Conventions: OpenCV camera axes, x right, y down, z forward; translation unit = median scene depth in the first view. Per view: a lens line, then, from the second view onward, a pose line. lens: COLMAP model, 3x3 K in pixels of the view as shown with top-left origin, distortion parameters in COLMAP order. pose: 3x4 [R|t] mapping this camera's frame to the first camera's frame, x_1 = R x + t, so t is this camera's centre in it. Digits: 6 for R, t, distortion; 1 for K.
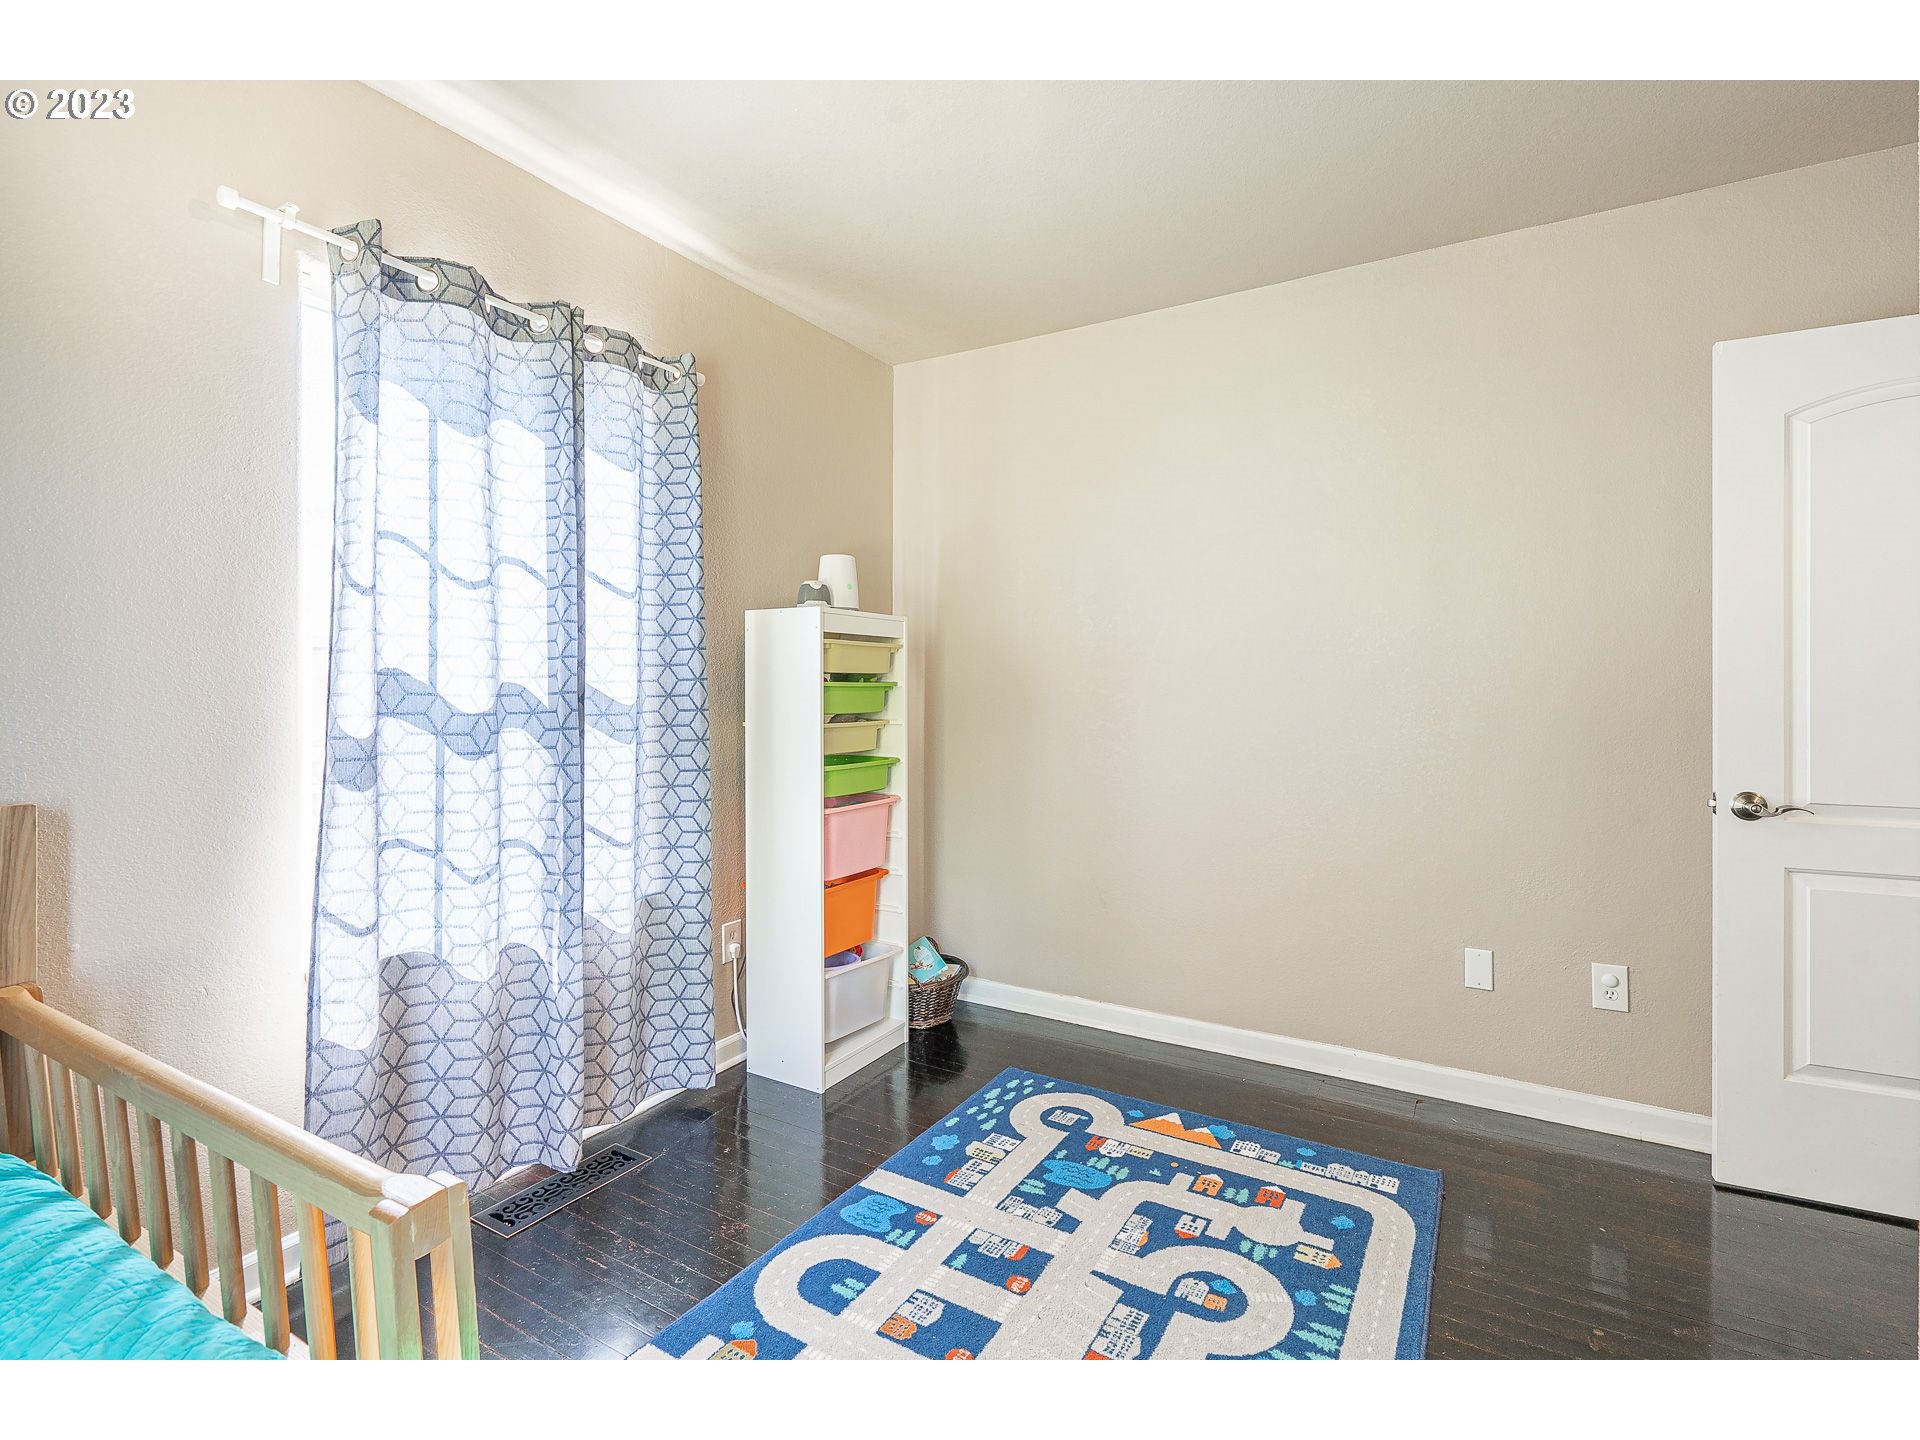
lens RADIAL K [[898.1, 0, 967.7], [0, 898.1, 696.6], [0, 0, 1]] dist [0.001900, 0.000234]
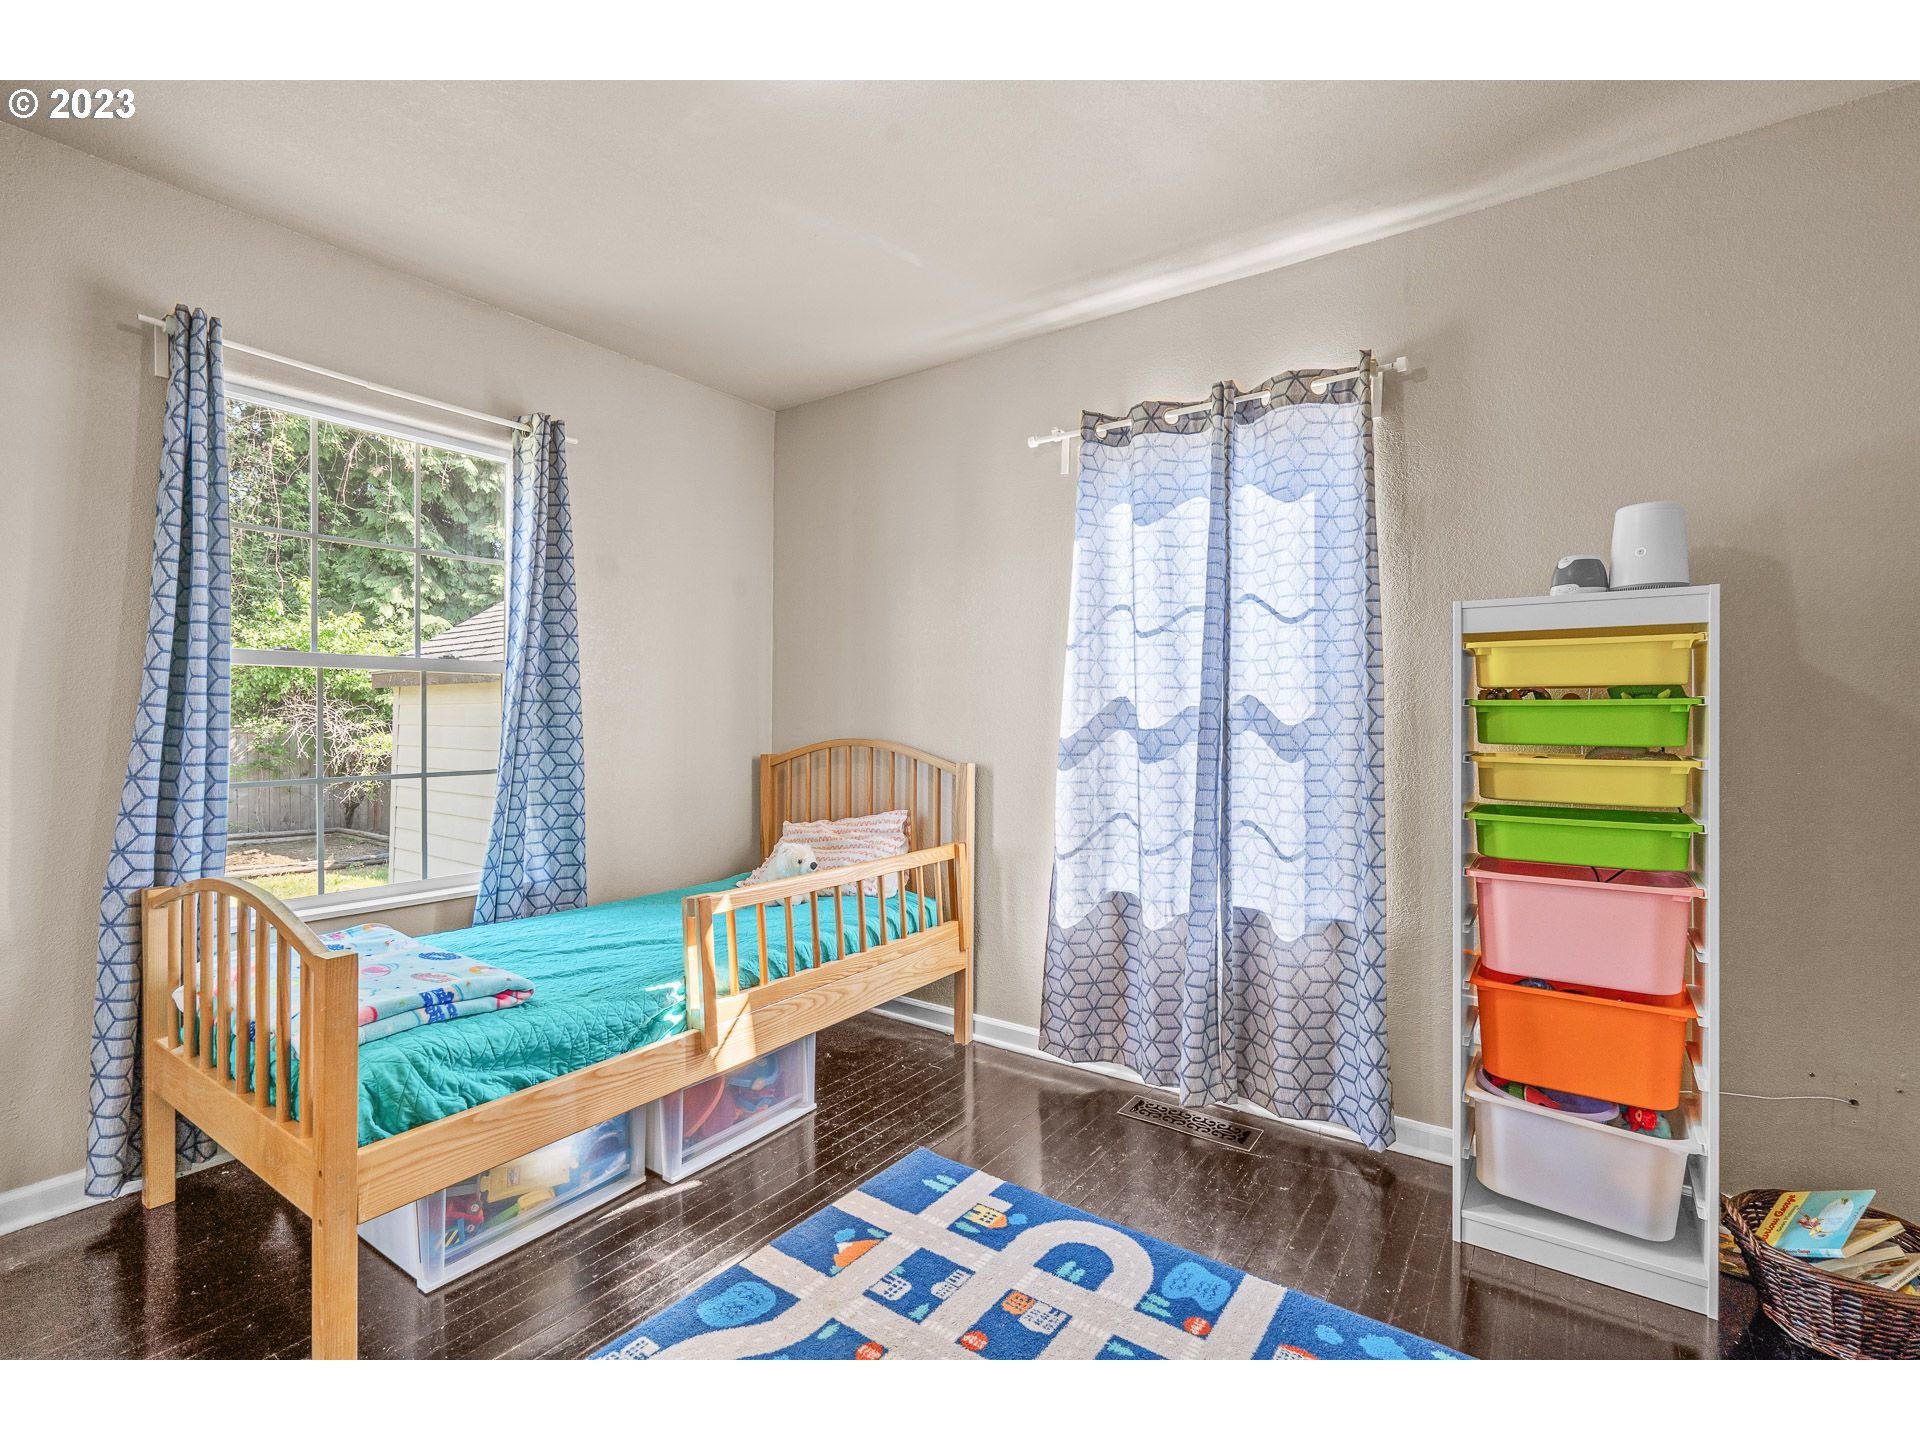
lens RADIAL K [[881.8, 0, 960.0], [0, 881.8, 720.0], [0, 0, 1]] dist [-0.017794, -0.000164]
pose [[-0.101733, 0.003916, -0.994804, 0.793916], [-0.011717, 0.999918, 0.005135, 0.002350], [0.994743, 0.012179, -0.101679, 0.846584]]
